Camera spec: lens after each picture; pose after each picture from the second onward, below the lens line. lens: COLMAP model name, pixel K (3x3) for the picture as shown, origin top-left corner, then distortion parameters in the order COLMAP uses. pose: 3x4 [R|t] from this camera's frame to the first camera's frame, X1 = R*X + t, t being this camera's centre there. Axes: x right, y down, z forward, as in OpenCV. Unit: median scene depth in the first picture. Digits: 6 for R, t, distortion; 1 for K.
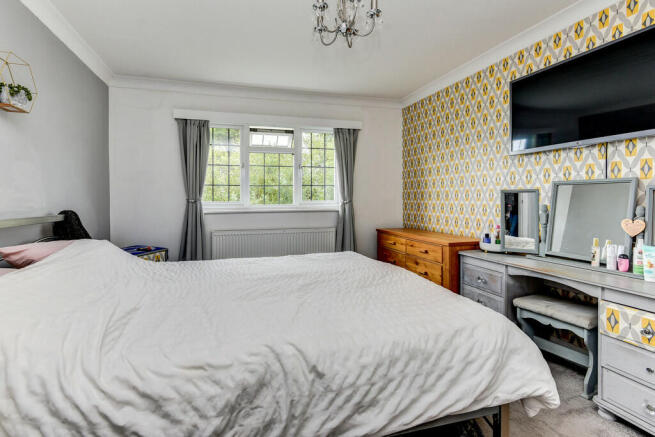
lens RADIAL K [[309.7, 0, 300.0], [0, 309.7, 203.0], [0, 0, 1]] dist [-0.003100, -0.001489]
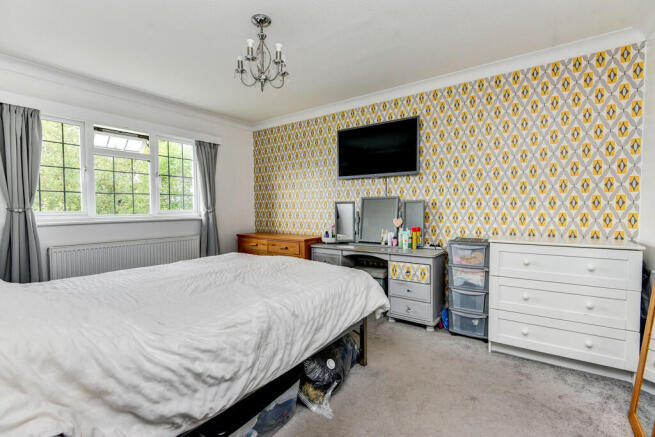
lens RADIAL K [[305.5, 0, 327.5], [0, 305.5, 218.5], [0, 0, 1]] dist [-0.000167, -0.001981]
pose [[0.767449, -0.020347, 0.640787, -0.359542], [0.009421, 0.999746, 0.020461, 0.009184], [-0.641040, -0.009666, 0.767446, -0.135723]]
